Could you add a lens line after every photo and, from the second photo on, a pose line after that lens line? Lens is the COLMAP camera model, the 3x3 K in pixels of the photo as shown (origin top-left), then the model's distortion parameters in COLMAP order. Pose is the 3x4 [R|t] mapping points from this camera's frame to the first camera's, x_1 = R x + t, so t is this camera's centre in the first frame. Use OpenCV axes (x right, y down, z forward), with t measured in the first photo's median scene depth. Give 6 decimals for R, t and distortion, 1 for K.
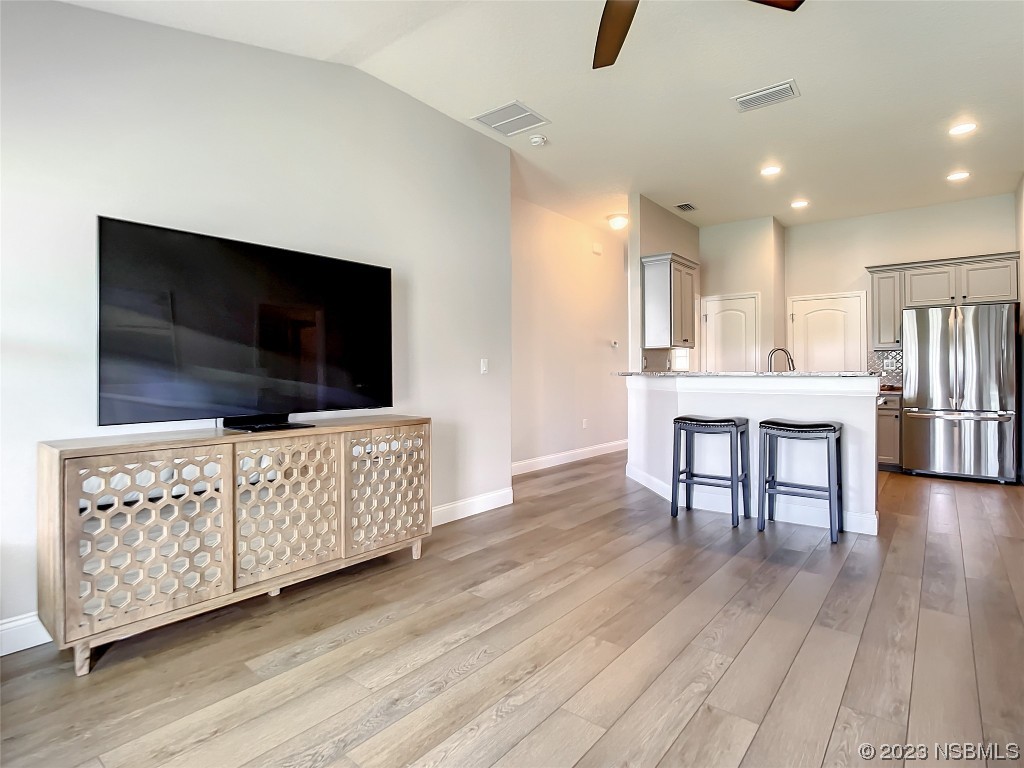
lens RADIAL K [[536.6, 0, 511.8], [0, 536.6, 367.0], [0, 0, 1]] dist [-0.010962, 0.001455]
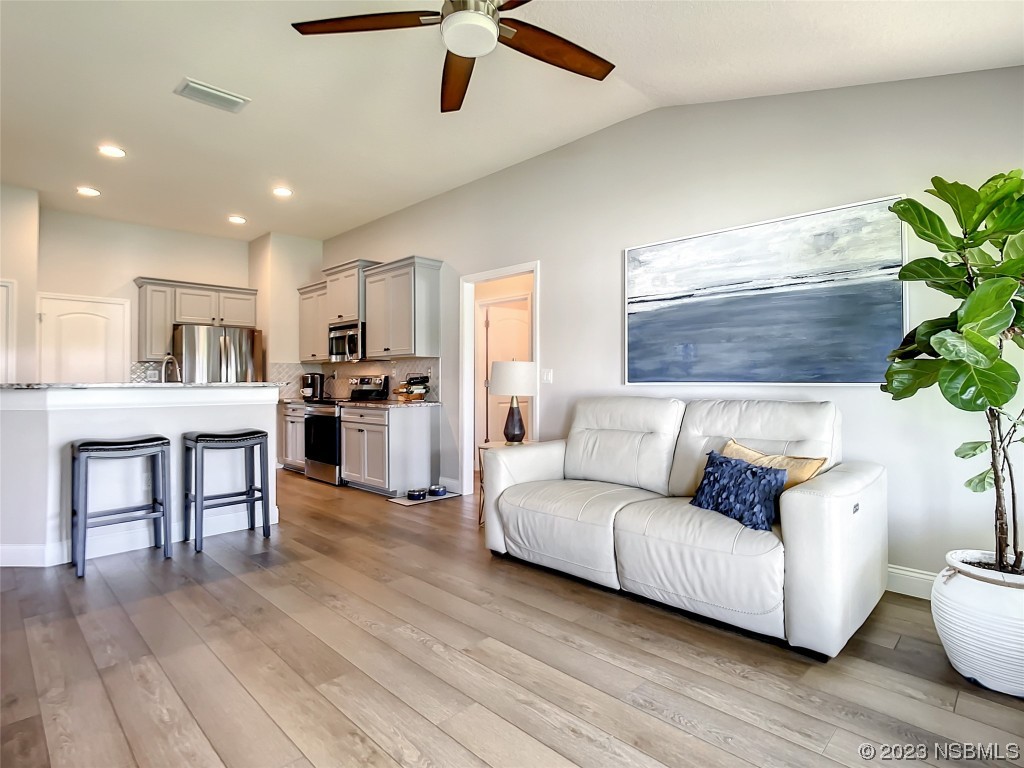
lens RADIAL K [[536.6, 0, 511.8], [0, 536.6, 367.0], [0, 0, 1]] dist [-0.010962, 0.001455]
pose [[0.104669, 0.027907, 0.994115, -0.432392], [-0.006116, 0.999605, -0.027417, 0.004958], [-0.994488, -0.003210, 0.104798, 0.373598]]
